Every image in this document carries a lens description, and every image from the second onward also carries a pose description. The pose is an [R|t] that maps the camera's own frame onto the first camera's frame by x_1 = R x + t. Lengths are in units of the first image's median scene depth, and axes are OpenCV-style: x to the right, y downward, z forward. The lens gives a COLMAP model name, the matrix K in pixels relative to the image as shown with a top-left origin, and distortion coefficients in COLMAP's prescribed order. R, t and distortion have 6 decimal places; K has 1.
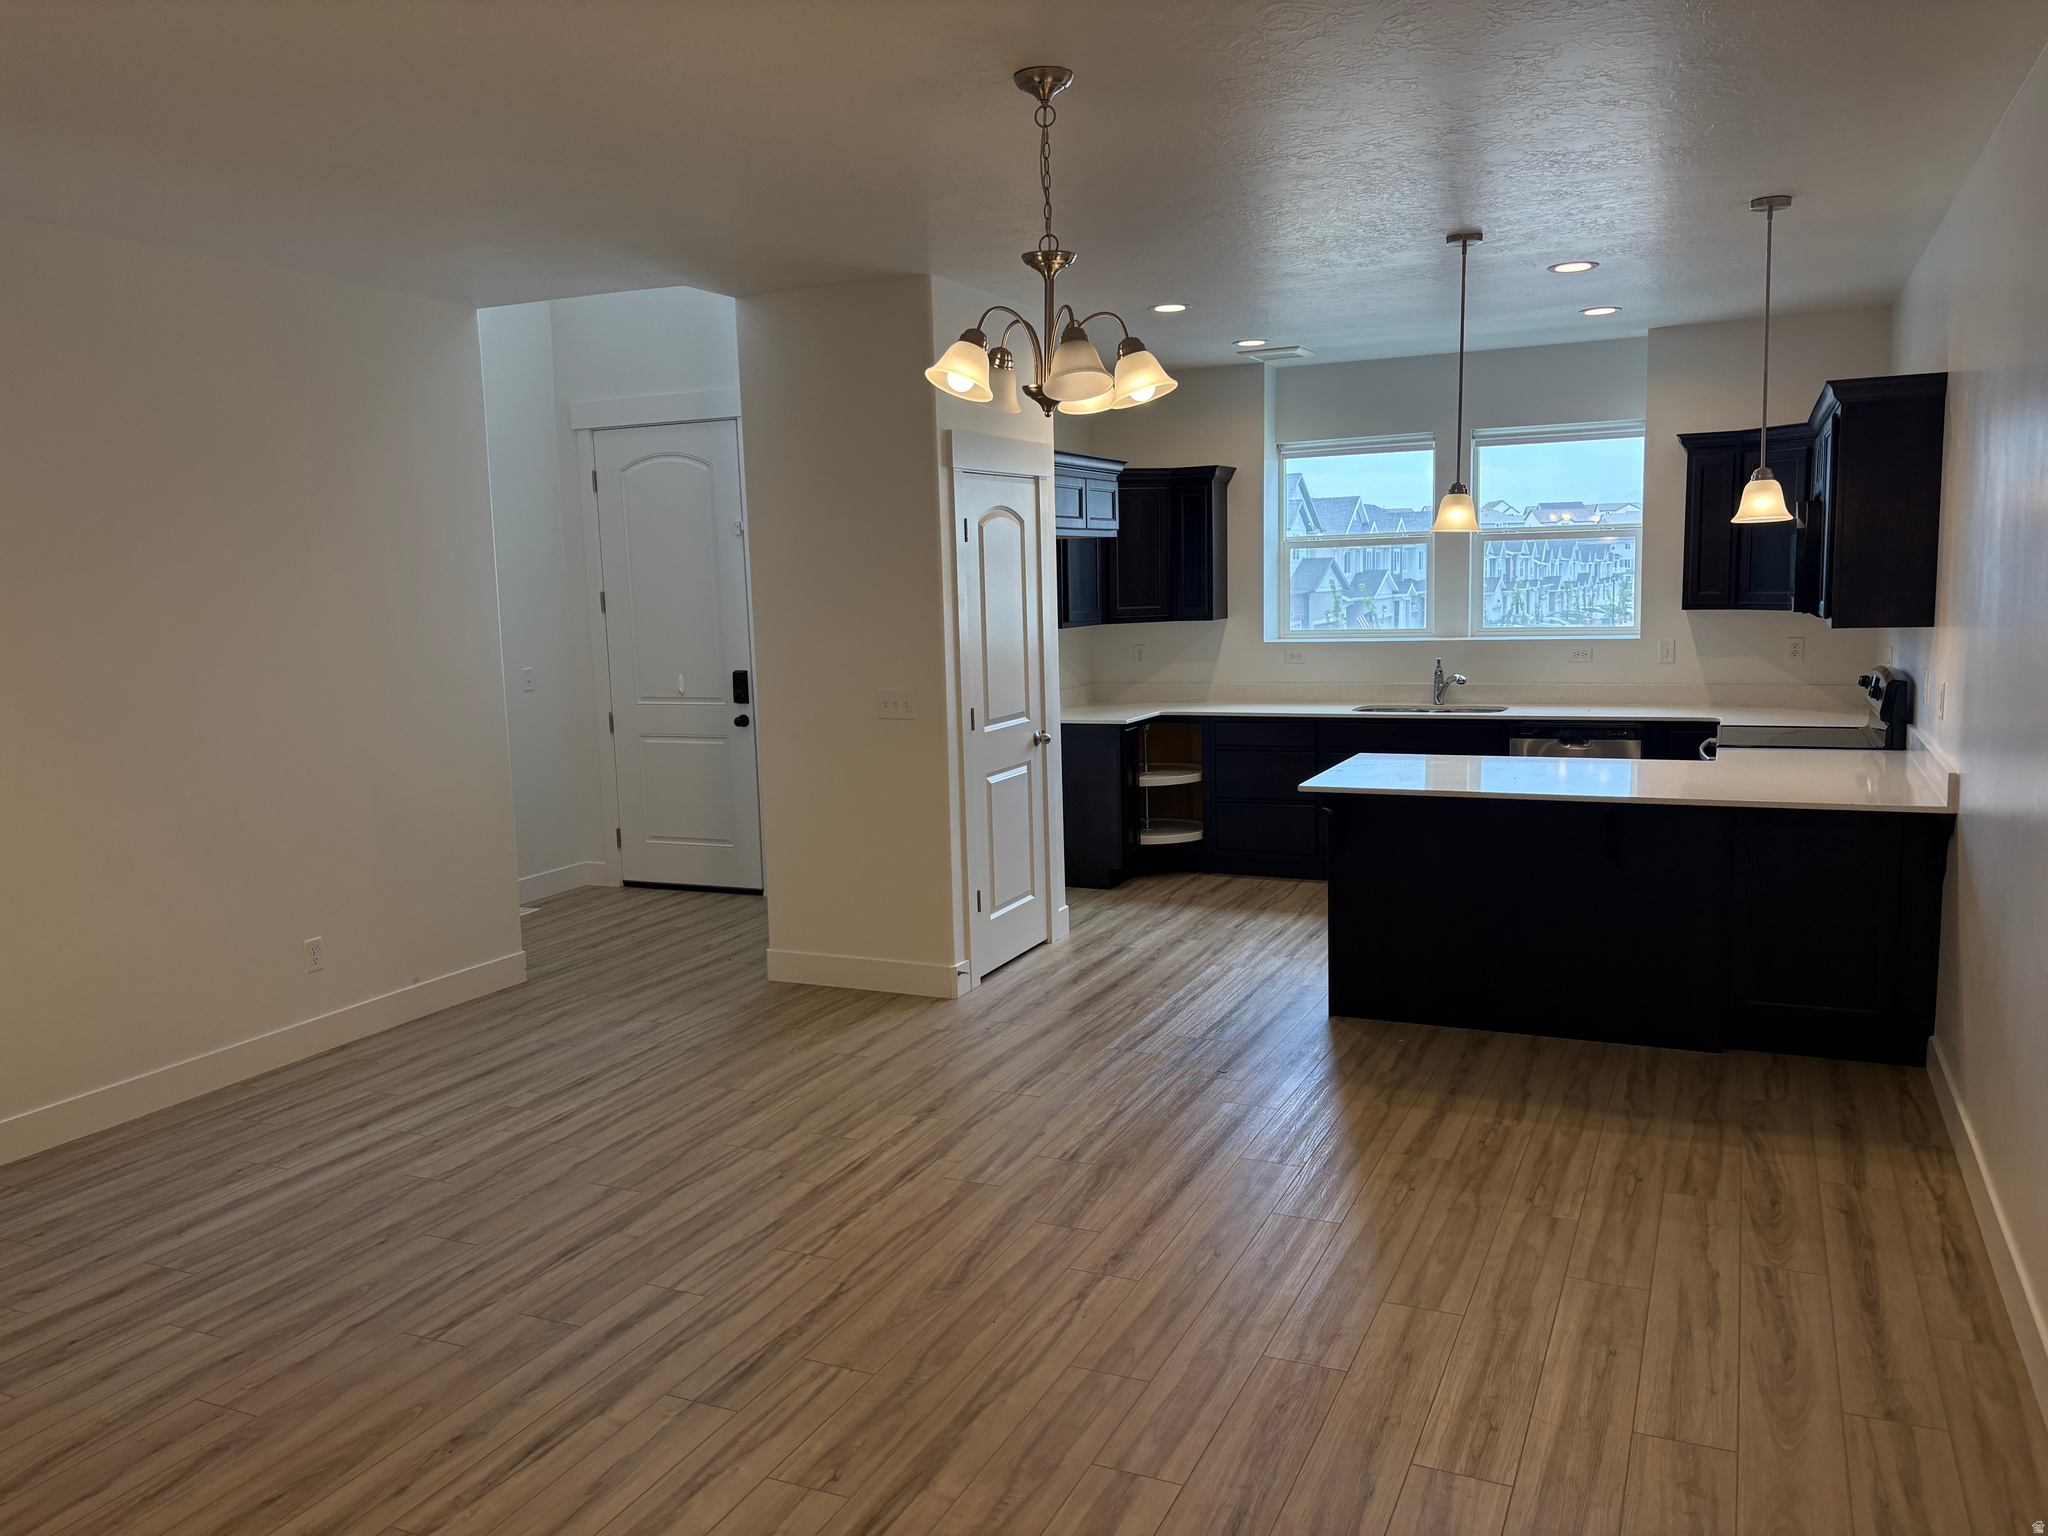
lens RADIAL K [[1553.7, 0, 1024.0], [0, 1553.7, 768.0], [0, 0, 1]] dist [0.004163, -0.004370]
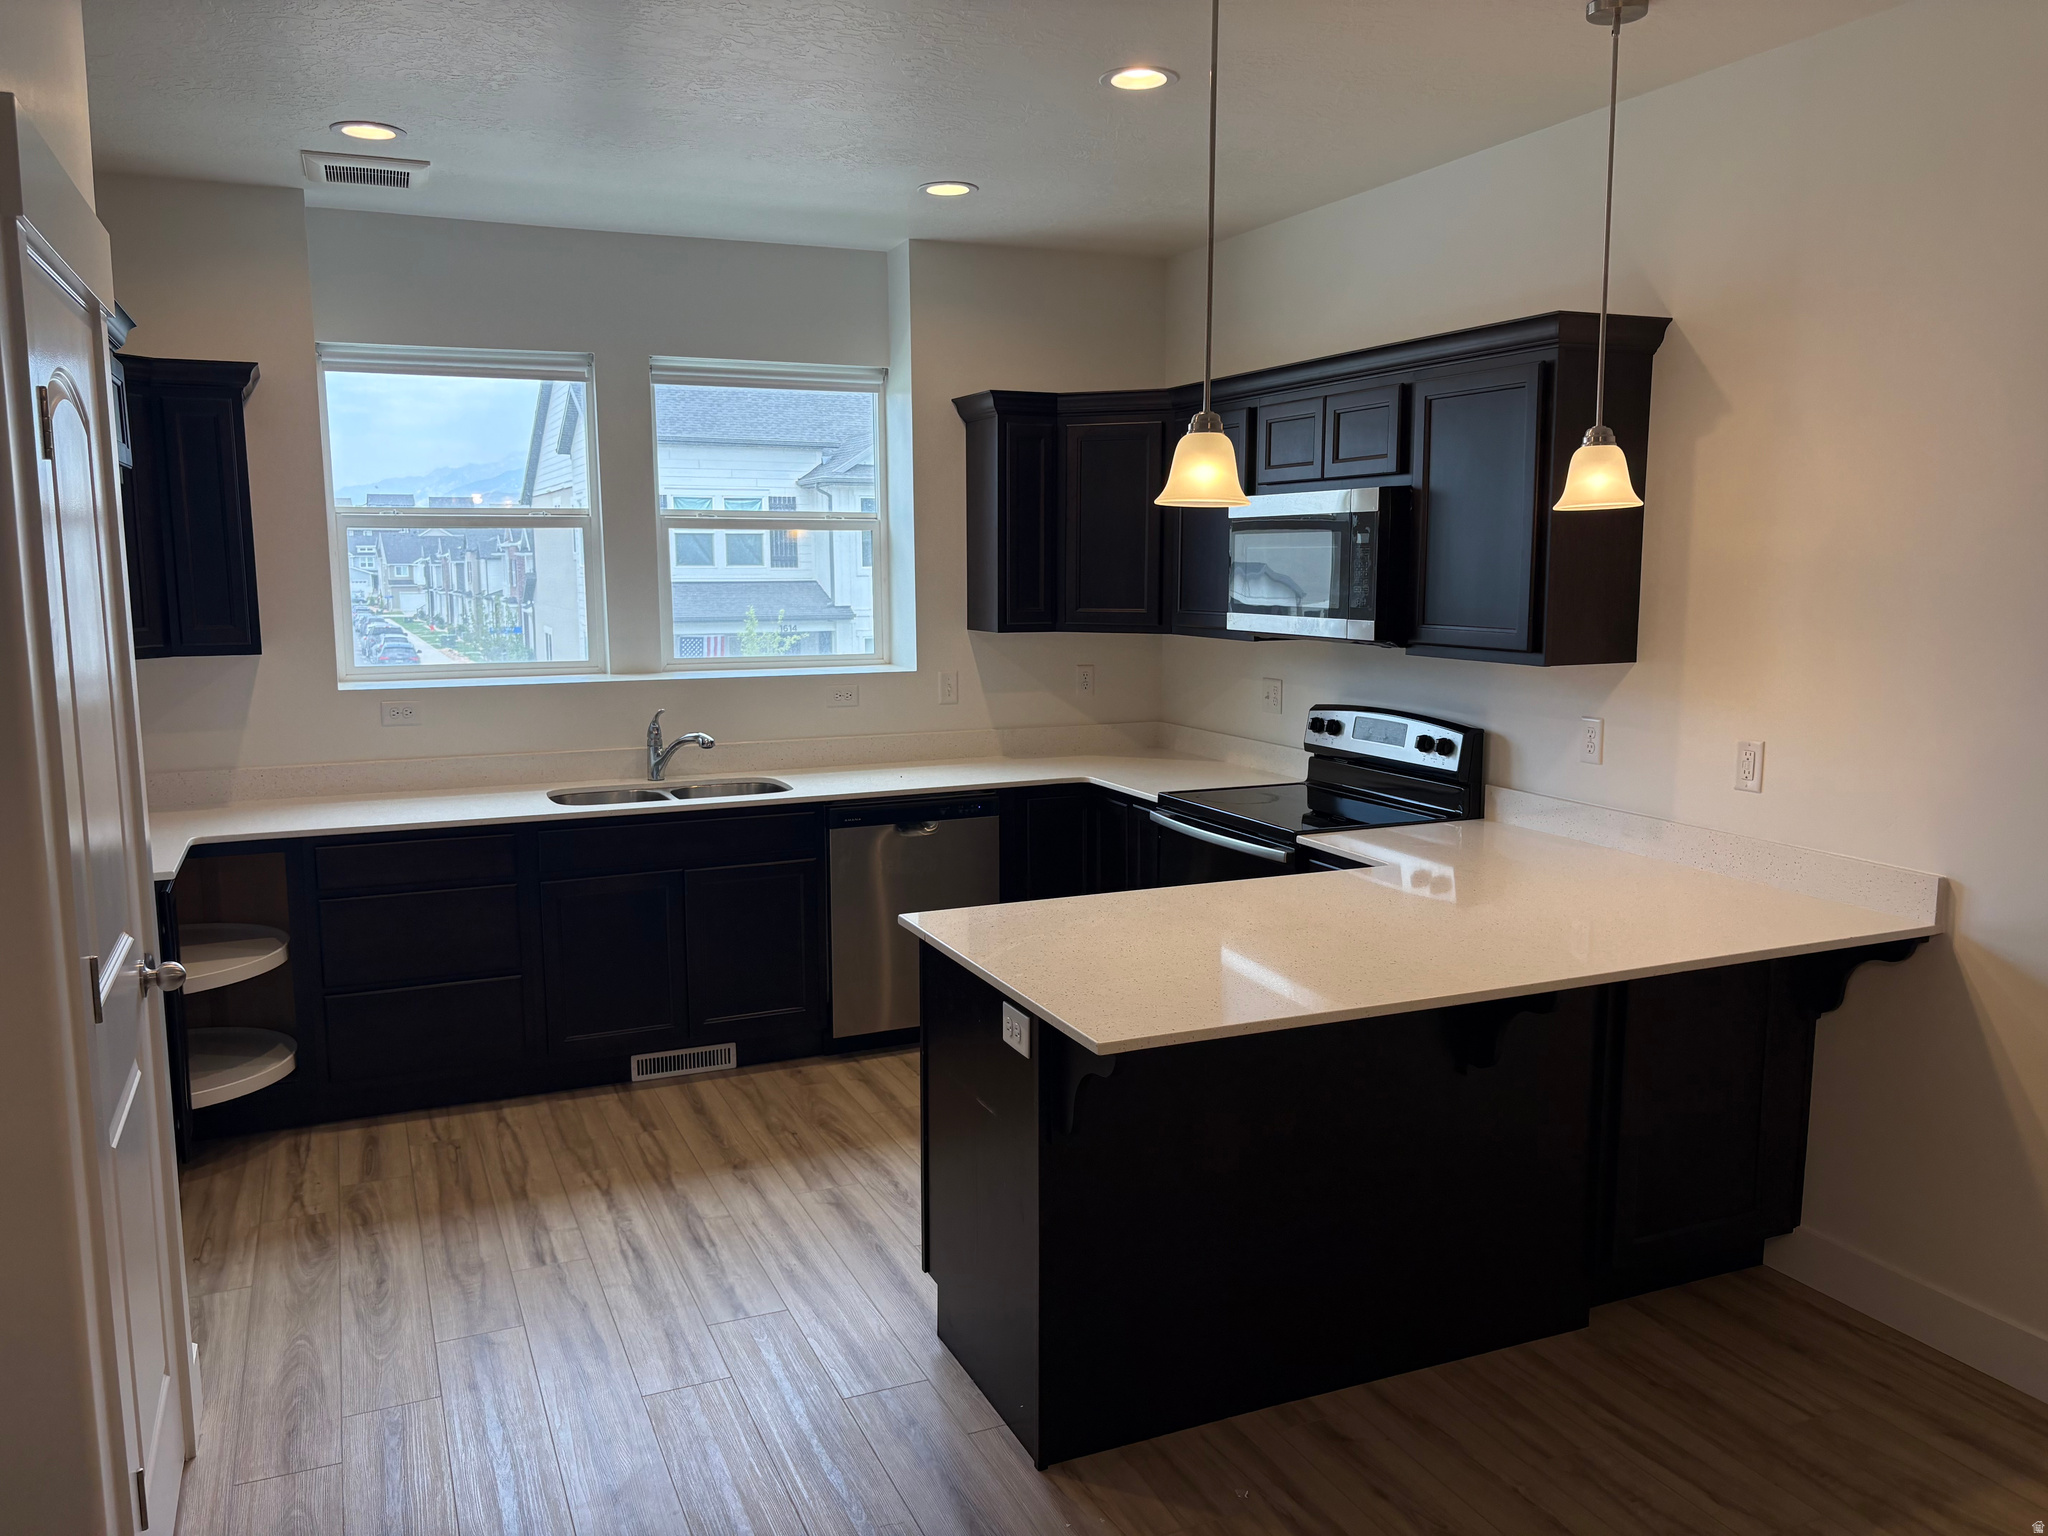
lens RADIAL K [[1553.6, 0, 1023.6], [0, 1553.6, 786.9], [0, 0, 1]] dist [-0.005733, -0.003583]
pose [[0.665579, -0.083541, 0.741637, -0.113105], [0.076194, 0.996129, 0.043828, -0.057972], [-0.742428, 0.027337, 0.669368, 0.482462]]
